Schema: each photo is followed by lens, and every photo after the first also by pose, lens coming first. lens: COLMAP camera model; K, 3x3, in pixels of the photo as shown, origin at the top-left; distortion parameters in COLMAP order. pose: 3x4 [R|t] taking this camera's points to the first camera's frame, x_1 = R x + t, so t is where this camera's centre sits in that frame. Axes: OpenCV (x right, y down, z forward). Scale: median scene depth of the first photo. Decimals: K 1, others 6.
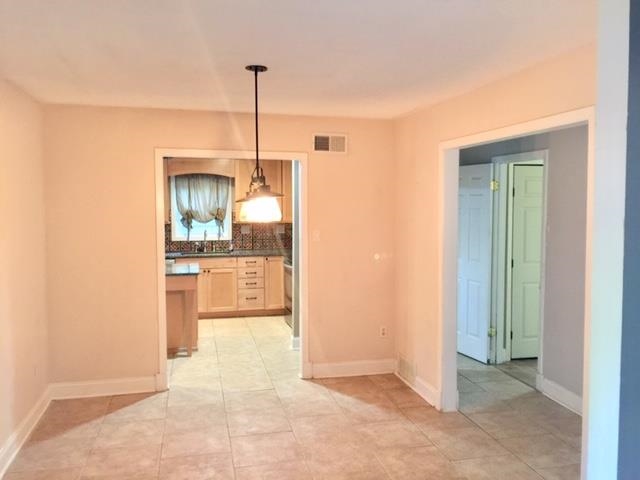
lens RADIAL K [[549.2, 0, 320.2], [0, 549.2, 239.8], [0, 0, 1]] dist [0.039482, -0.007944]
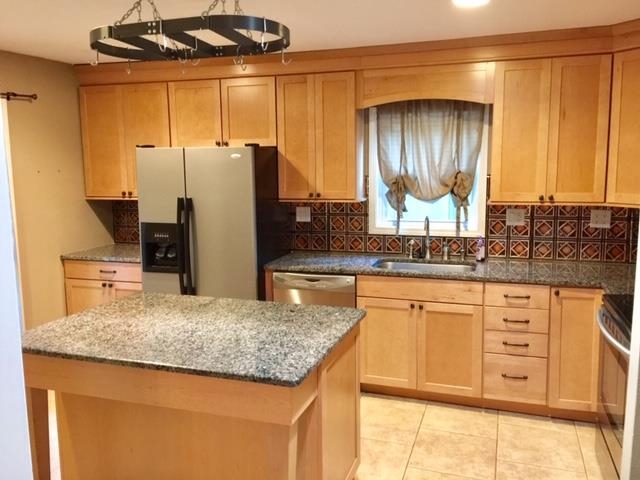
lens RADIAL K [[549.2, 0, 321.4], [0, 549.2, 238.8], [0, 0, 1]] dist [0.039482, -0.007944]
pose [[0.855347, 0.060955, -0.514457, -0.034762], [-0.026252, 0.996878, 0.074467, -0.031253], [0.517390, -0.050189, 0.854276, 0.522060]]
